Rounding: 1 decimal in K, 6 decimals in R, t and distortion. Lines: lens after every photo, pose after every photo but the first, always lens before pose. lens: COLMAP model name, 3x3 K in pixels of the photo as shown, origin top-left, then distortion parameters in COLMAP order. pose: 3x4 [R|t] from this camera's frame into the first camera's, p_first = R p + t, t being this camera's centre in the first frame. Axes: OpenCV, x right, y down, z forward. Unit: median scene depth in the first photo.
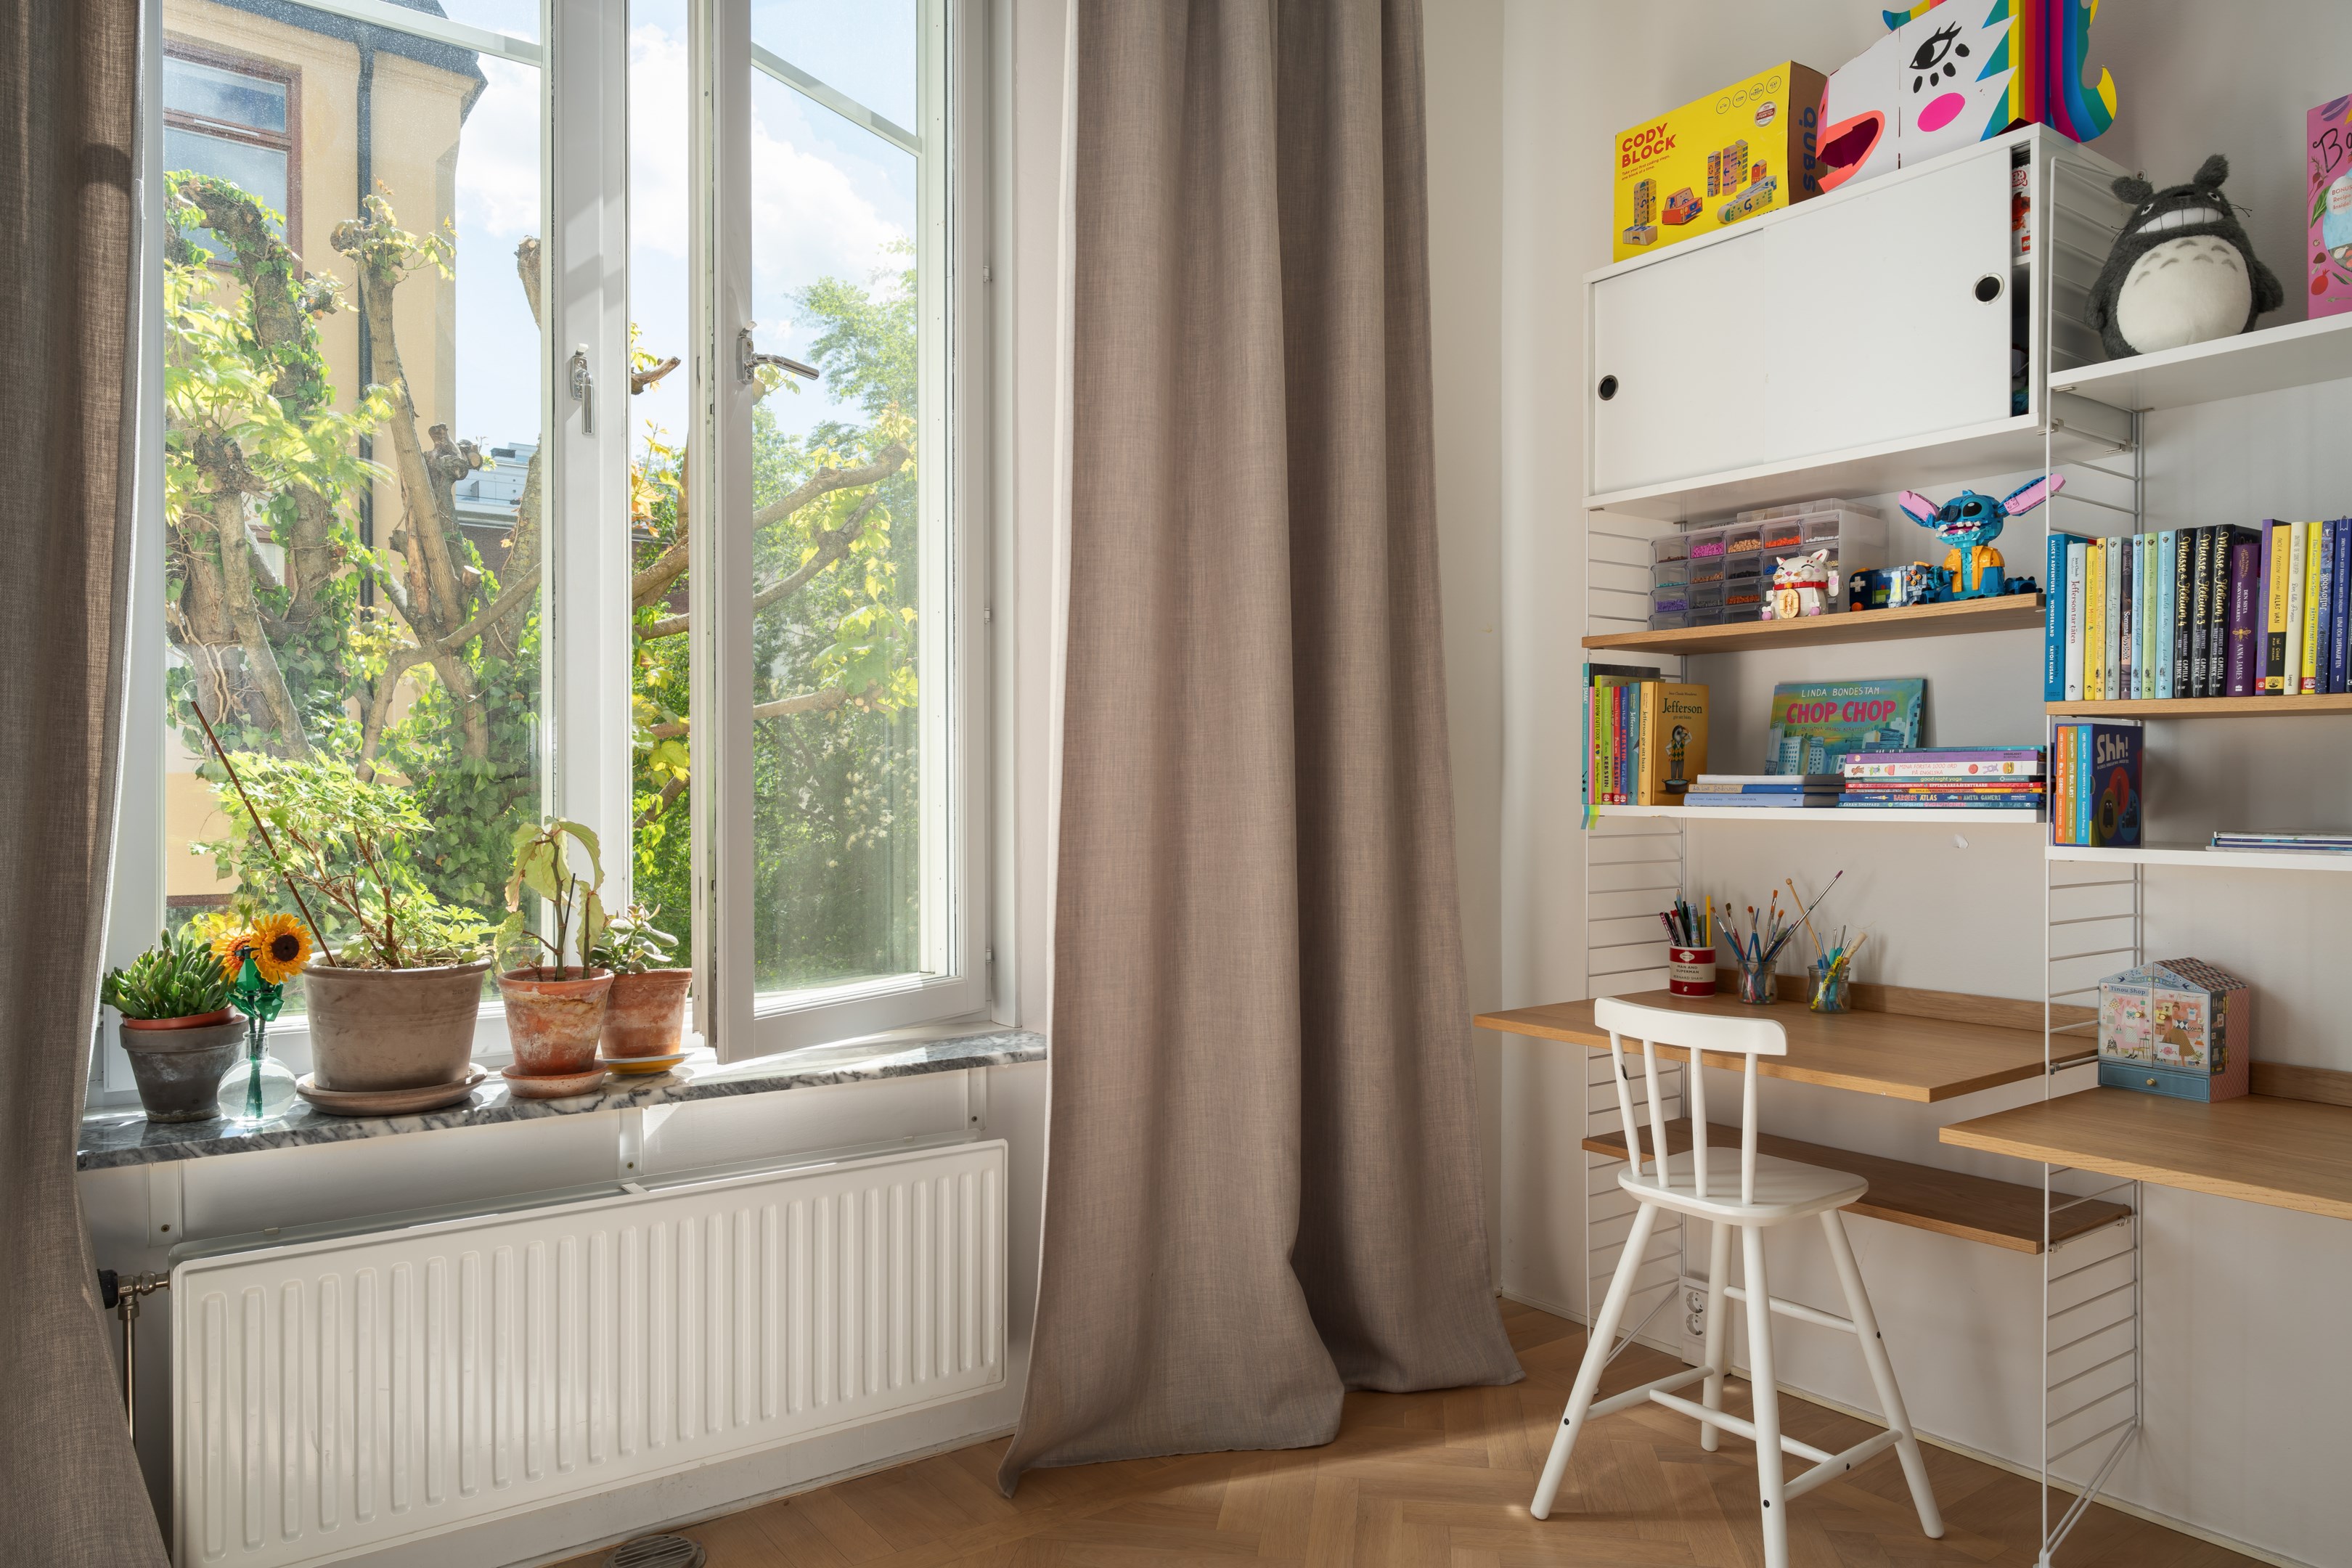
lens RADIAL K [[1532.0, 0, 1174.3], [0, 1532.0, 798.8], [0, 0, 1]] dist [-0.003734, 0.001857]
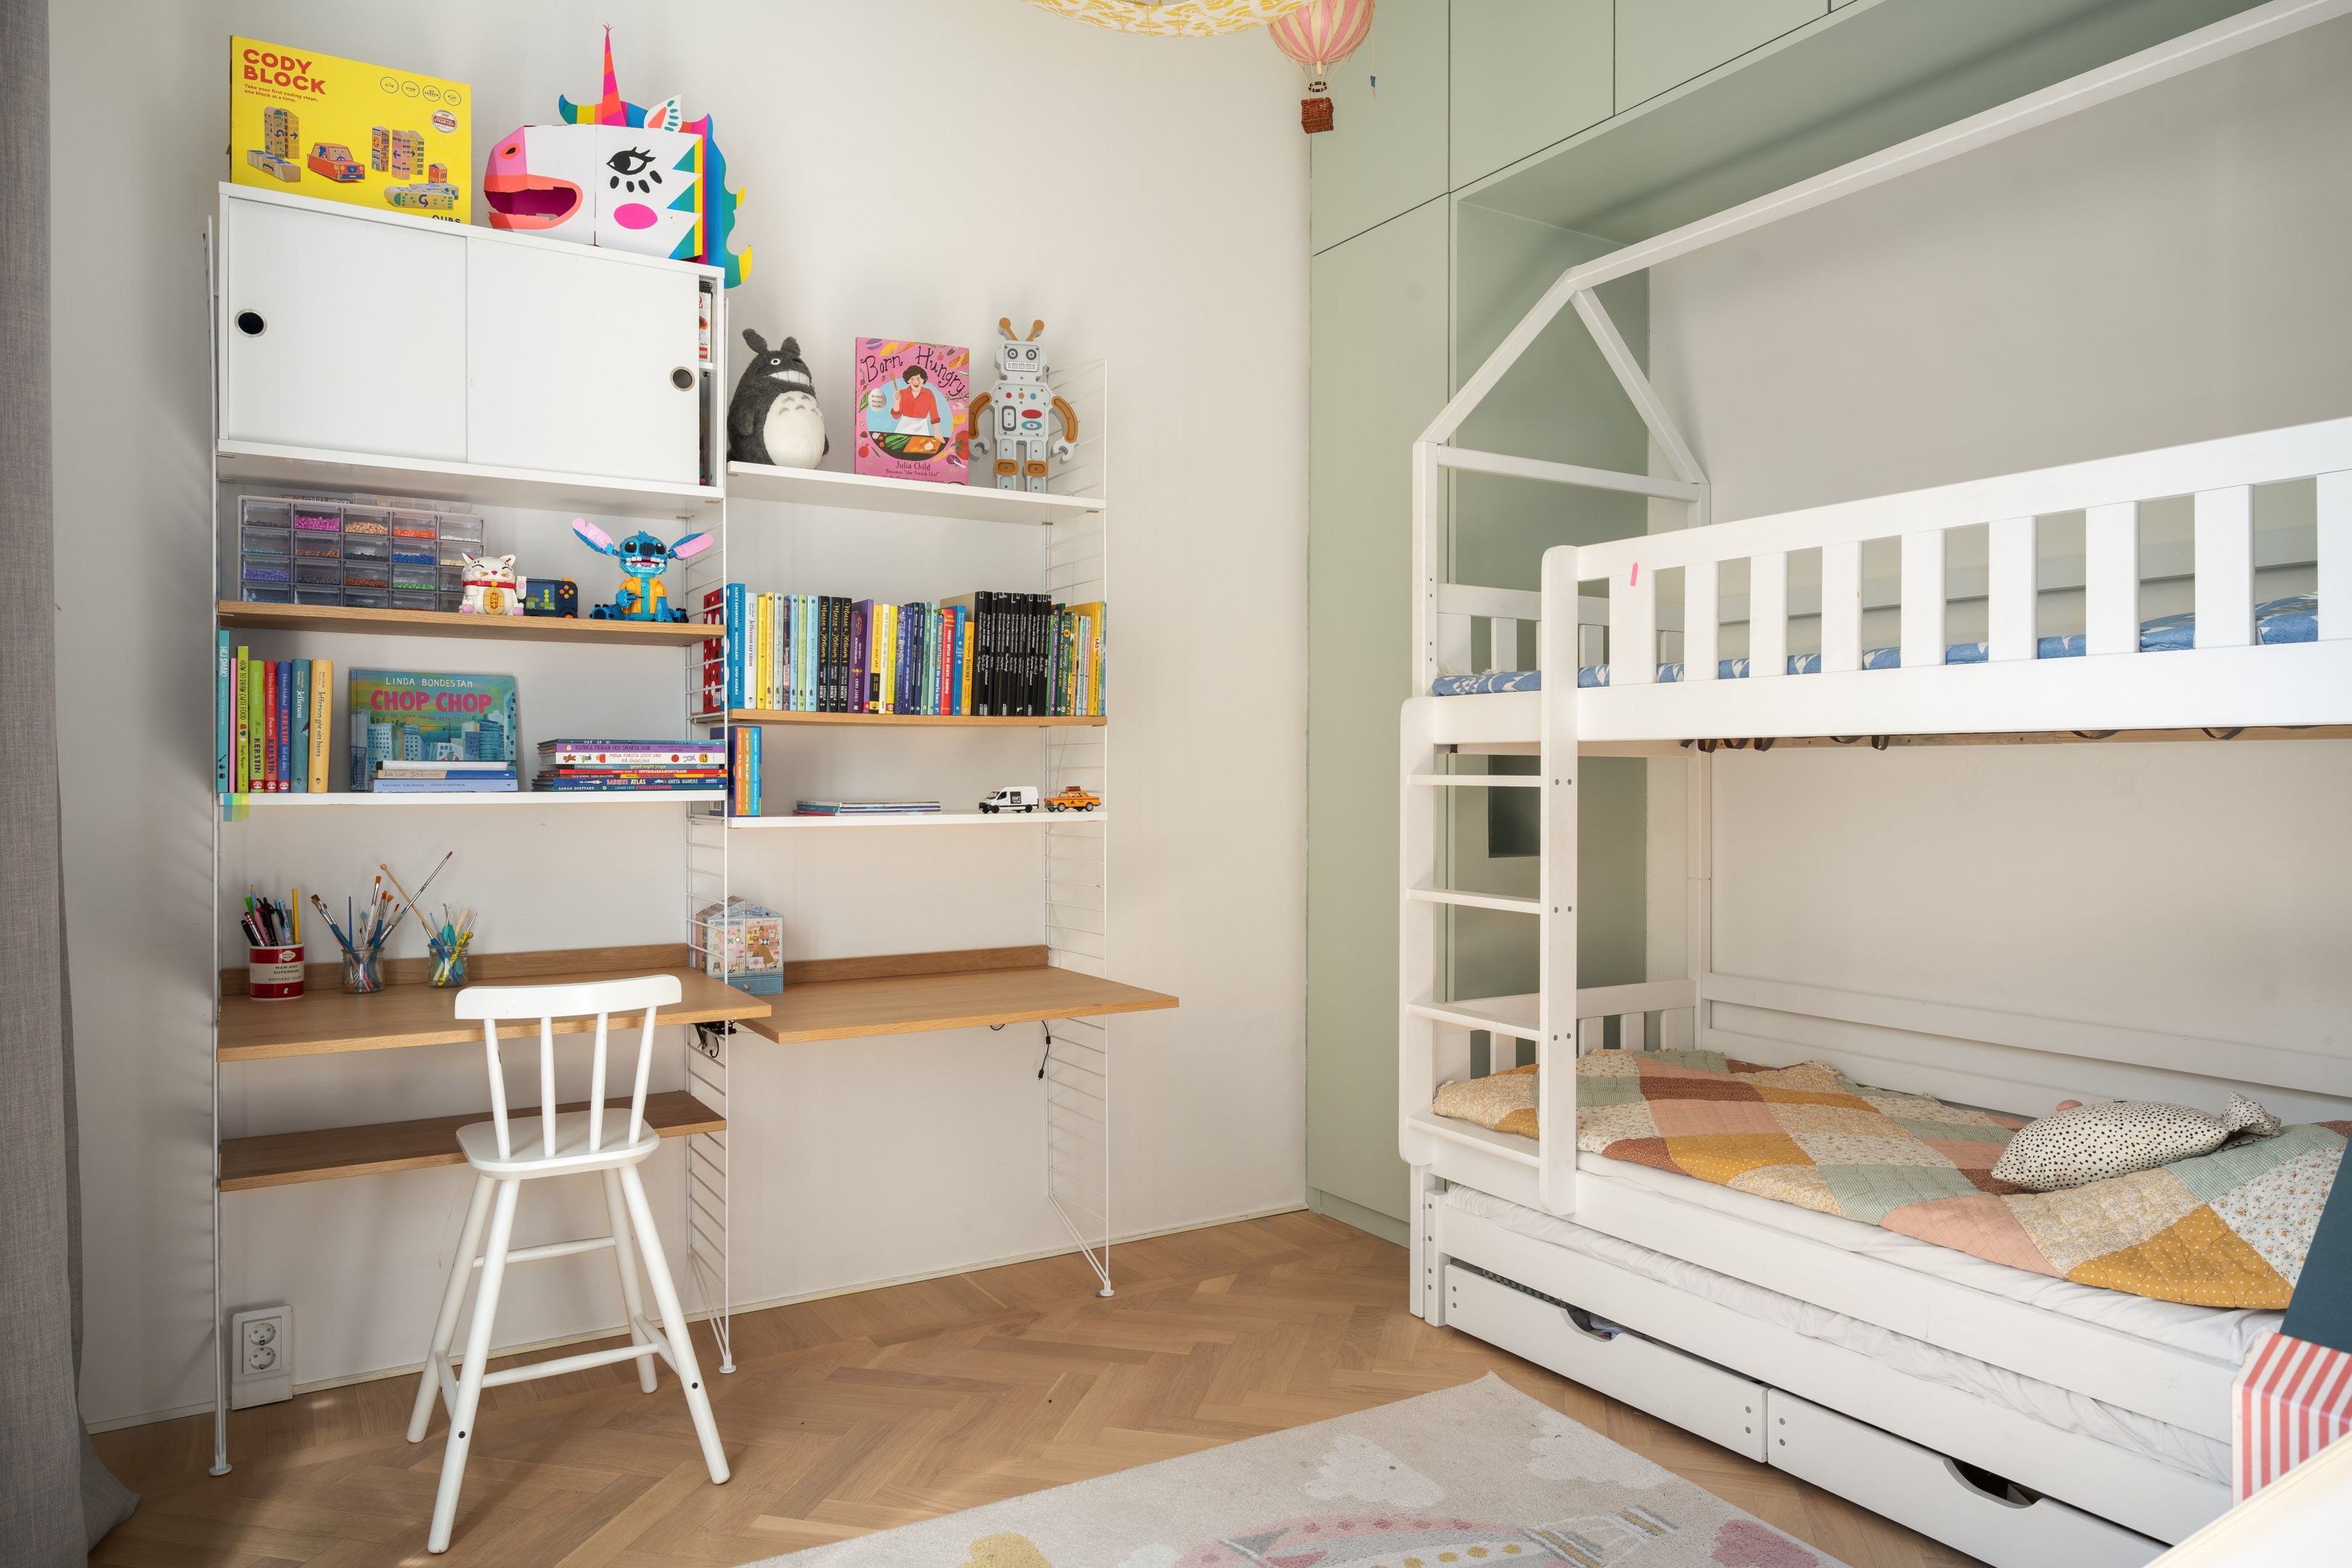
lens RADIAL K [[1532.0, 0, 1169.3], [0, 1532.0, 772.1], [0, 0, 1]] dist [-0.003734, 0.001857]
pose [[0.086134, 0.000052, 0.996284, -0.673248], [0.007804, 0.999969, -0.000727, -0.004230], [-0.996253, 0.007838, 0.086130, 0.479008]]
